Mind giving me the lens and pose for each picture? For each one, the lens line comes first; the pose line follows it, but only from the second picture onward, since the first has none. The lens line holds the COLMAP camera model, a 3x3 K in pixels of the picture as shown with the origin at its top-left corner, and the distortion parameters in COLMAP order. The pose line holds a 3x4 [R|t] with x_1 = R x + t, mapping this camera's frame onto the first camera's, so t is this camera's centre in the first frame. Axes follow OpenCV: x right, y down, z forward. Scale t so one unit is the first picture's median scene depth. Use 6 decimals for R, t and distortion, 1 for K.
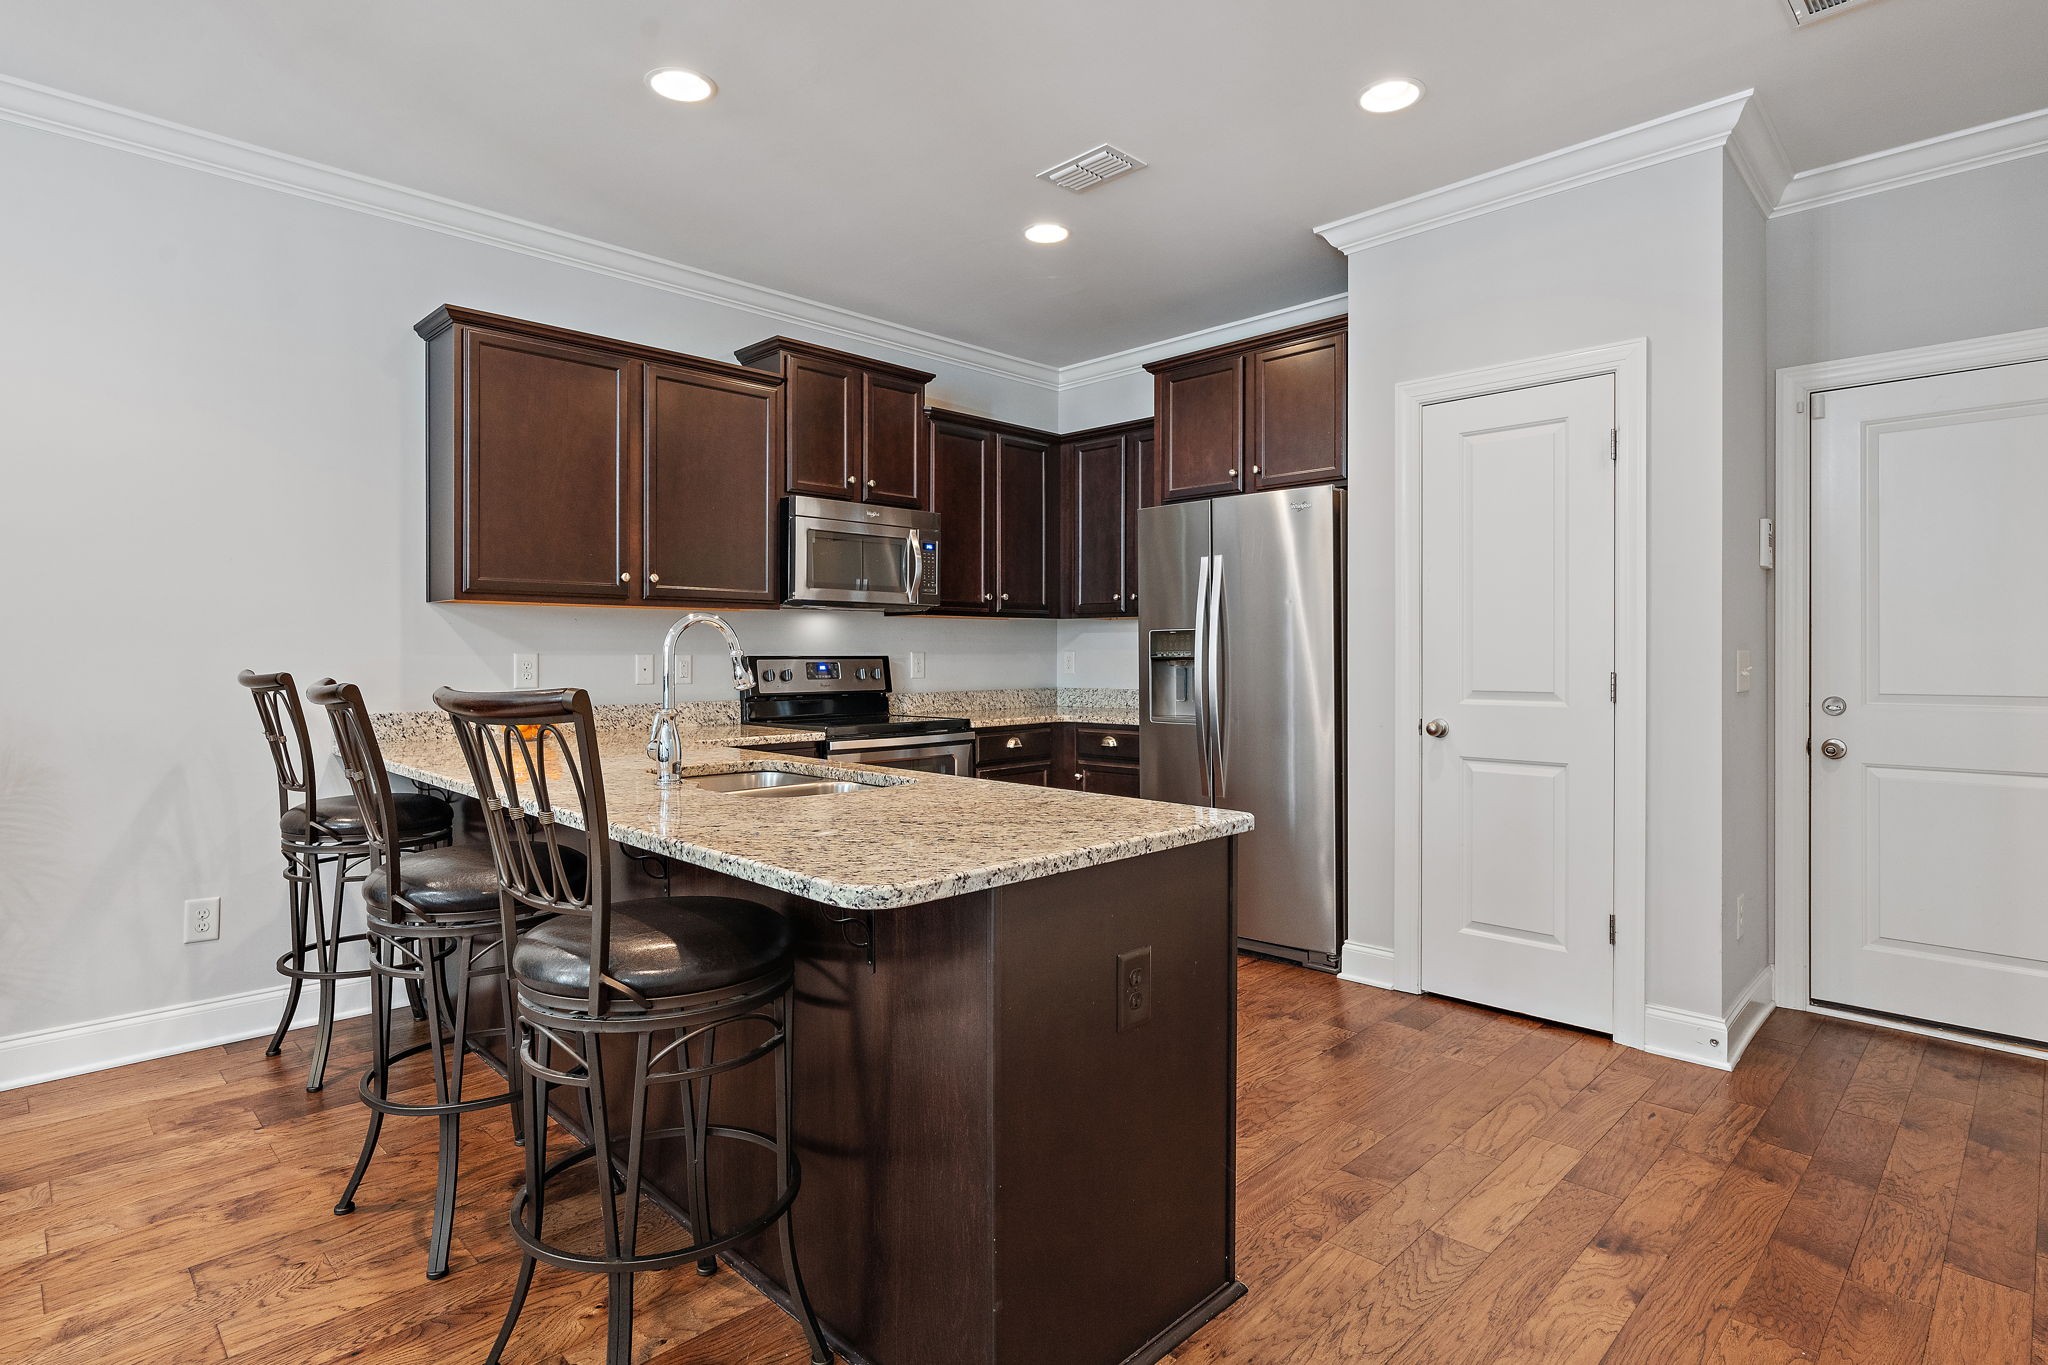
lens RADIAL K [[1047.2, 0, 1020.3], [0, 1047.2, 661.2], [0, 0, 1]] dist [-0.005377, -0.000065]
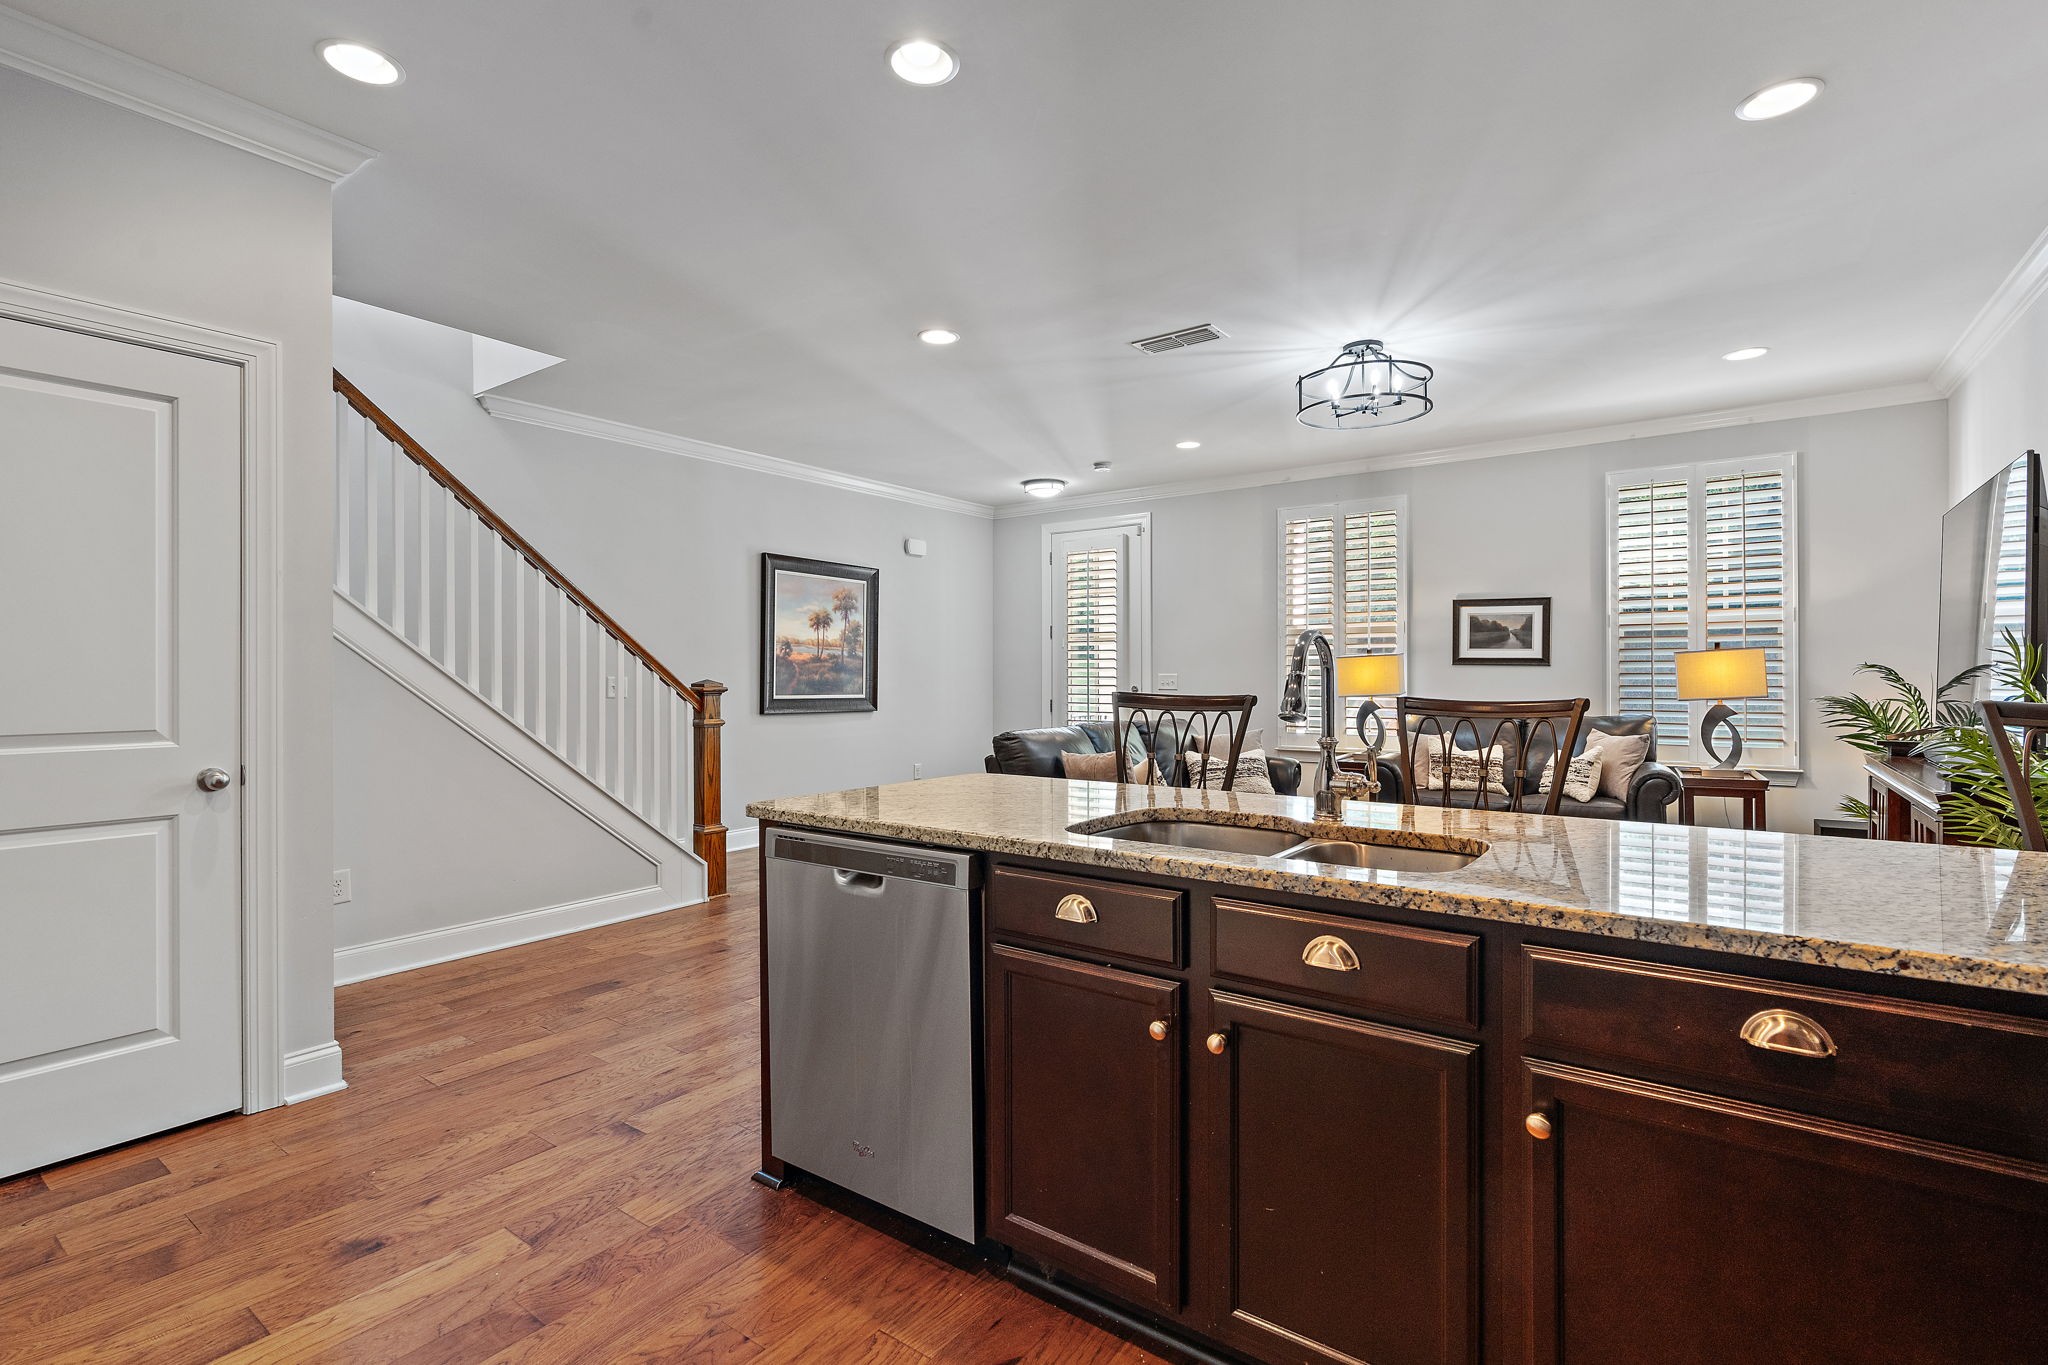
lens RADIAL K [[938.5, 0, 1012.2], [0, 938.5, 680.1], [0, 0, 1]] dist [-0.003314, 0.000136]
pose [[-0.988770, 0.006752, -0.149291, 0.031932], [0.004912, 0.999907, 0.012692, -0.008410], [0.149363, 0.011816, -0.988712, 0.985096]]
